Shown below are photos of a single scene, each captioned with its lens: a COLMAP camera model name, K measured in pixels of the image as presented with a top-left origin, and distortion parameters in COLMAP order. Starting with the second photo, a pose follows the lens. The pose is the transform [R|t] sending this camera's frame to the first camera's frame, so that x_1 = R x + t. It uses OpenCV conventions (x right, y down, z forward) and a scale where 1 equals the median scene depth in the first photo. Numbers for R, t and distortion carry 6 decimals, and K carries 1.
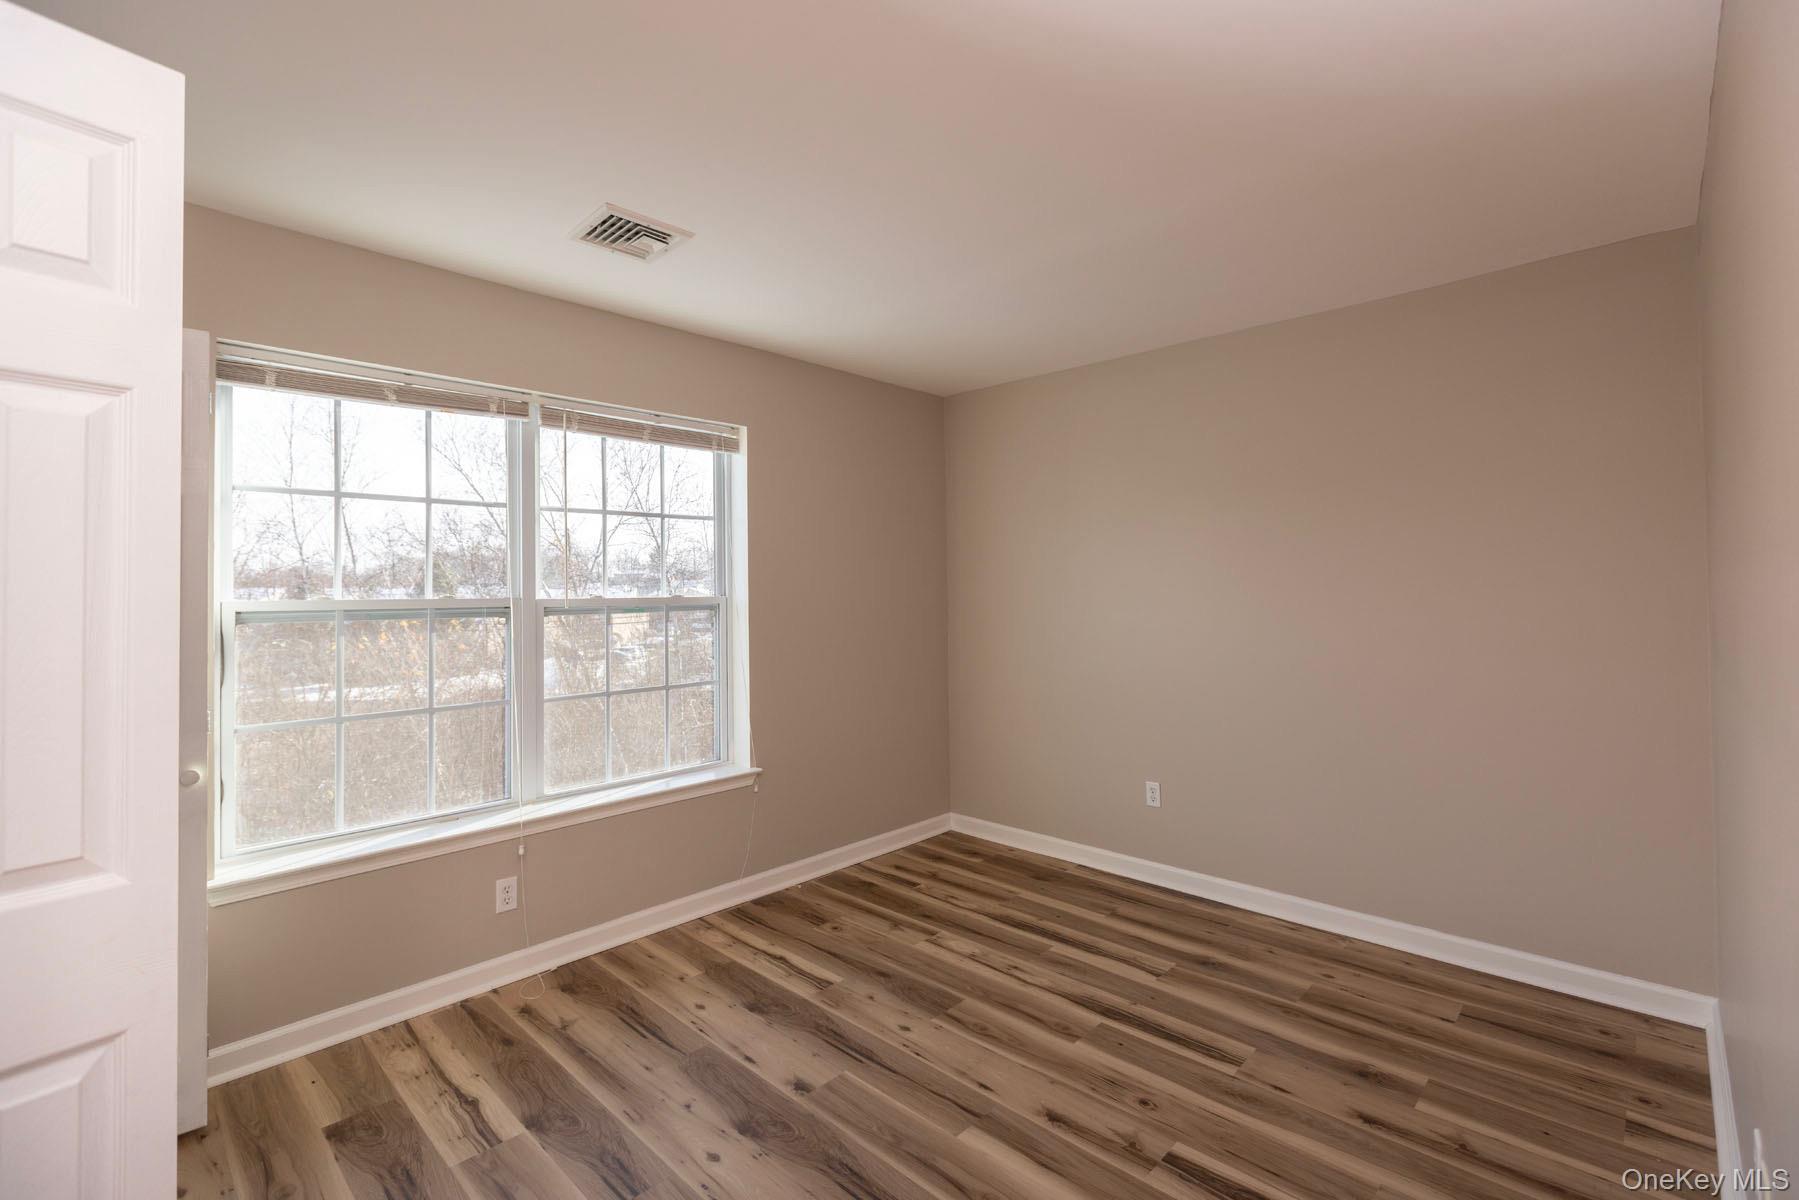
lens RADIAL K [[790.4, 0, 903.9], [0, 790.4, 588.6], [0, 0, 1]] dist [-0.001534, -0.000543]
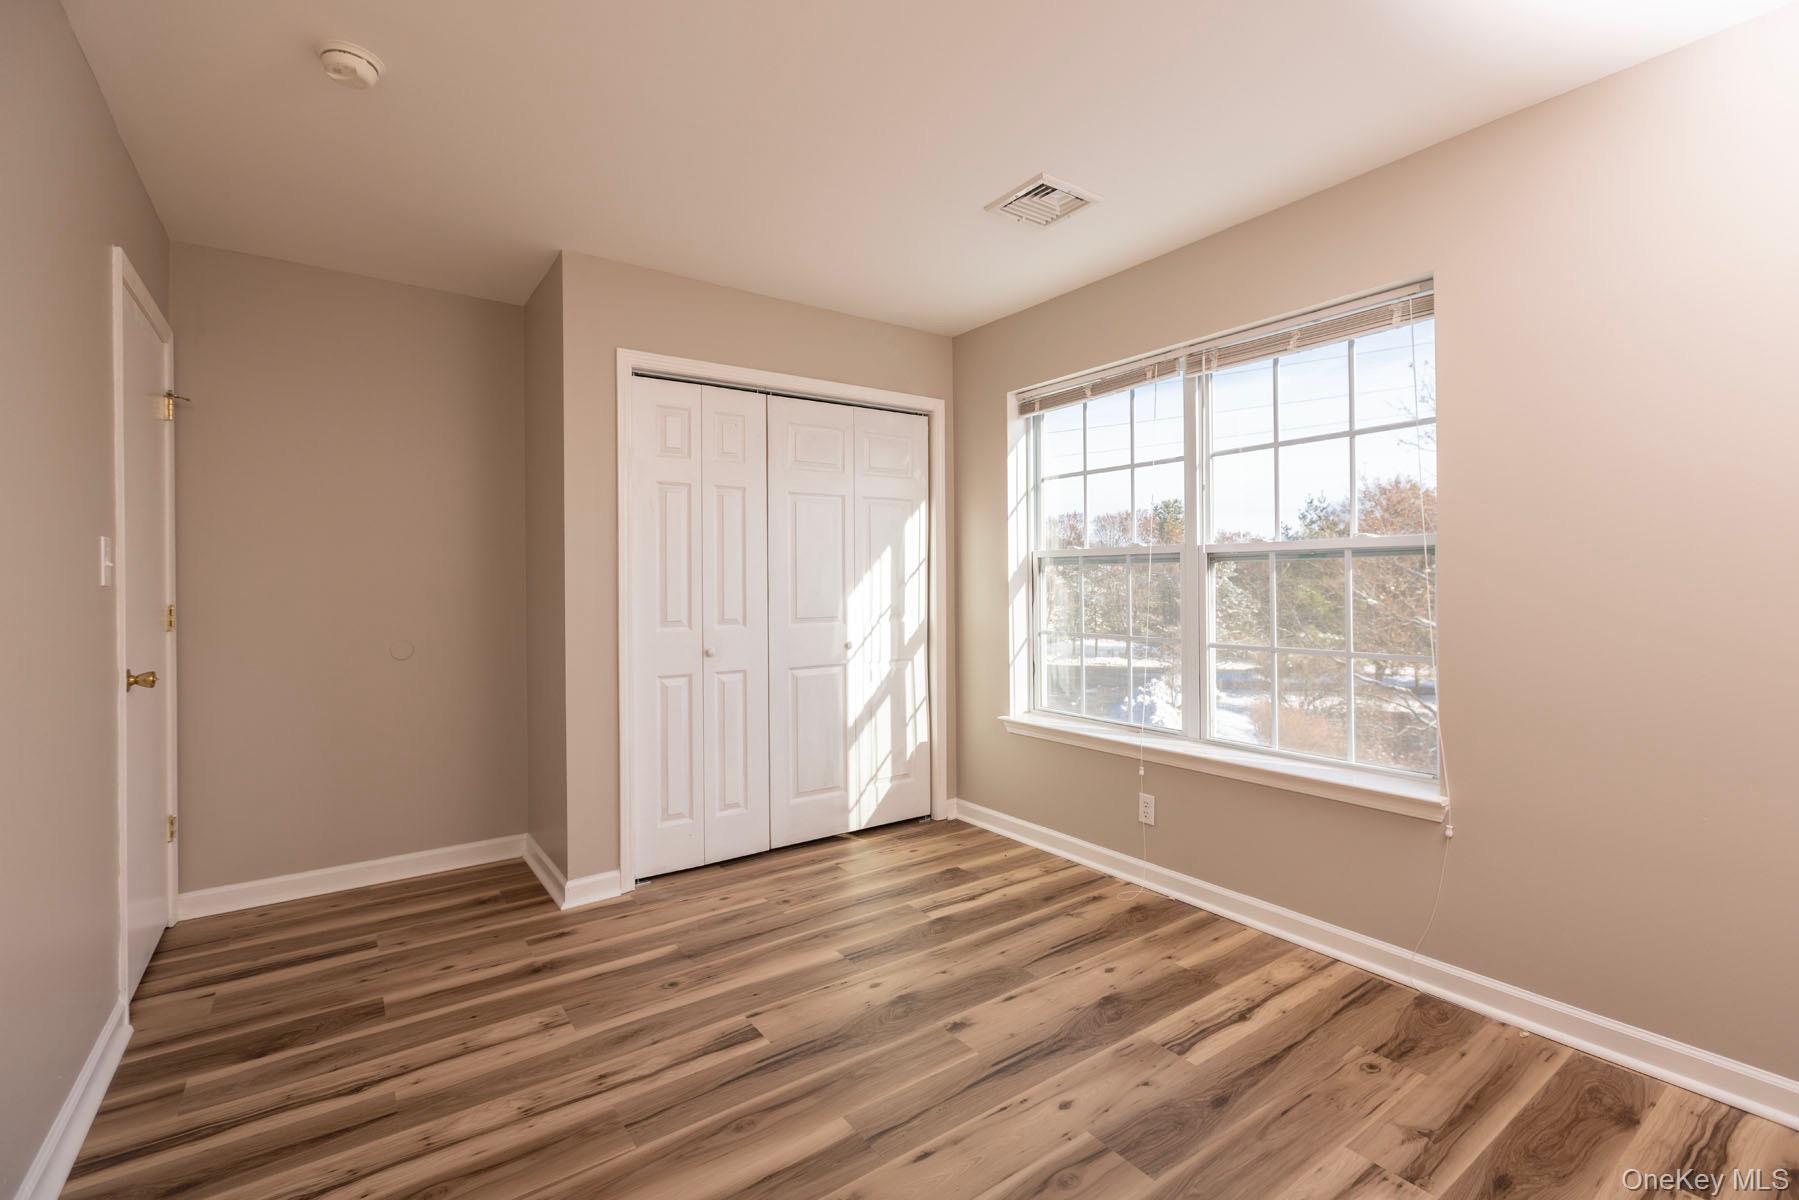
lens RADIAL K [[790.4, 0, 902.7], [0, 790.4, 593.8], [0, 0, 1]] dist [-0.001534, -0.000543]
pose [[-0.175038, 0.033973, -0.983975, 0.678409], [0.017180, 0.999358, 0.031448, 0.041770], [0.984412, -0.011401, -0.175509, 0.892934]]
